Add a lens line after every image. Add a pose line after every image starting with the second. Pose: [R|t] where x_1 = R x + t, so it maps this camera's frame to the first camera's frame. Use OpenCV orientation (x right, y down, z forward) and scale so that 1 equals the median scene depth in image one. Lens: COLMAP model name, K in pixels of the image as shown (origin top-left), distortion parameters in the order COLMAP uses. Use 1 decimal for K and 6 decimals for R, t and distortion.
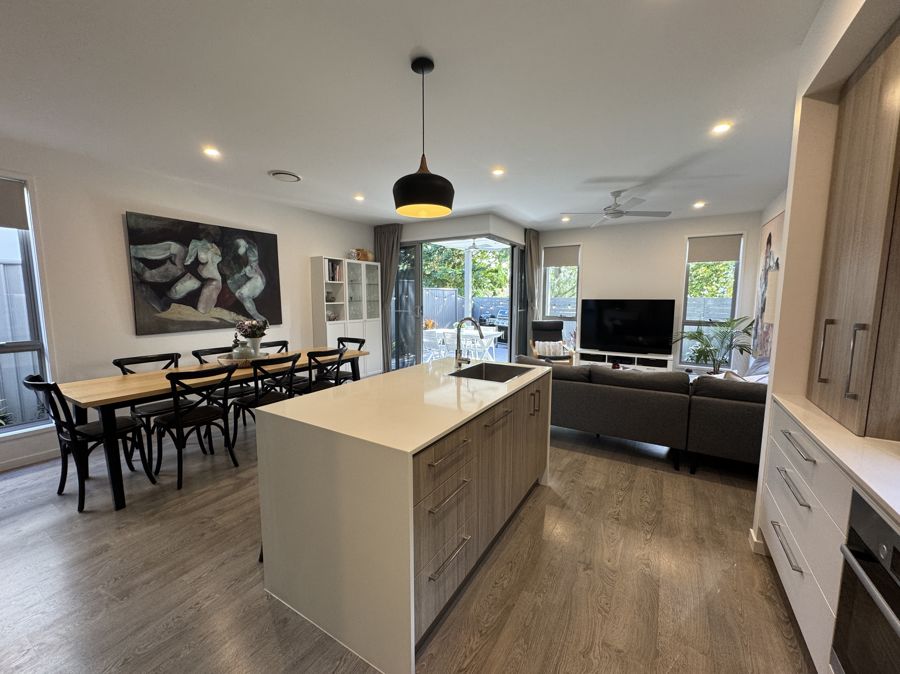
lens RADIAL K [[359.1, 0, 449.3], [0, 359.1, 336.4], [0, 0, 1]] dist [-0.001767, -0.000385]
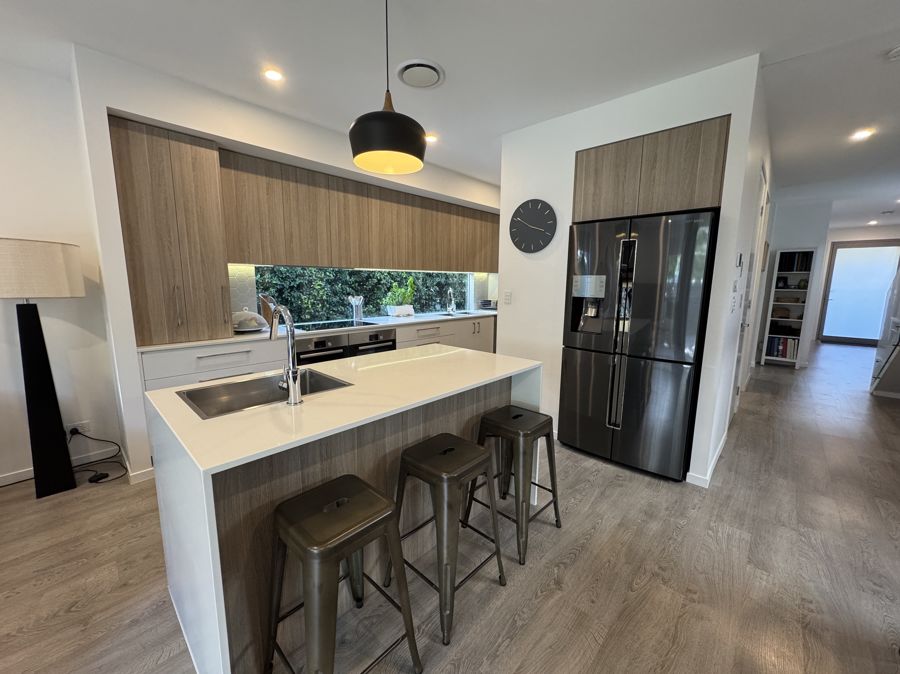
lens RADIAL K [[359.1, 0, 449.3], [0, 359.1, 336.4], [0, 0, 1]] dist [-0.001767, -0.000385]
pose [[-0.980084, -0.039705, 0.194574, -0.192928], [0.011988, 0.966192, 0.257545, -0.091692], [-0.198222, 0.254748, -0.946473, 0.944891]]
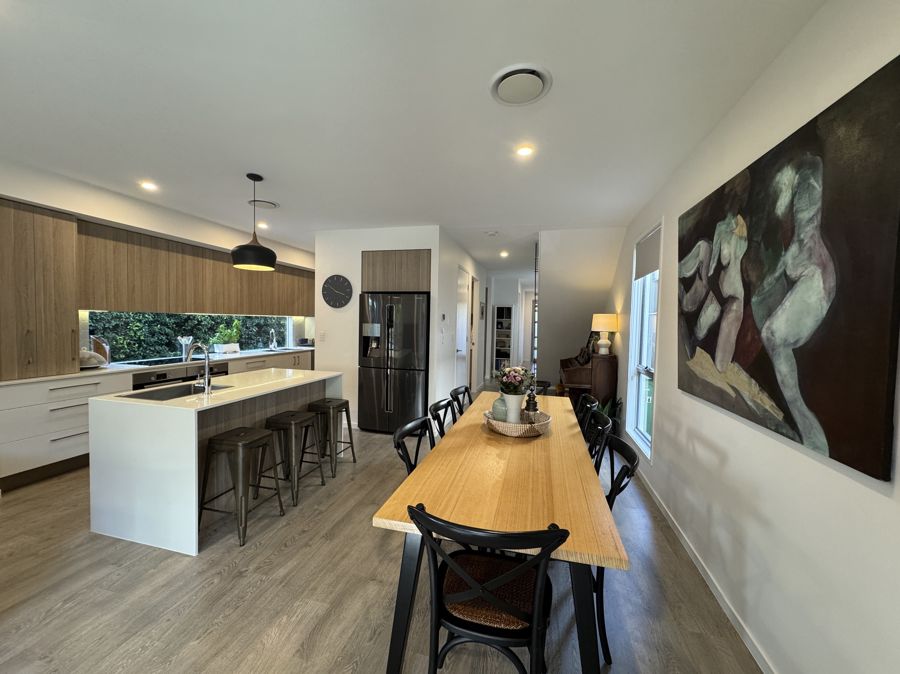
lens RADIAL K [[359.1, 0, 449.3], [0, 359.1, 336.4], [0, 0, 1]] dist [-0.001767, -0.000385]
pose [[-0.954564, -0.009901, -0.297841, -0.210250], [-0.055430, 0.987906, 0.144810, -0.166958], [0.292805, 0.154740, -0.943568, 1.400955]]
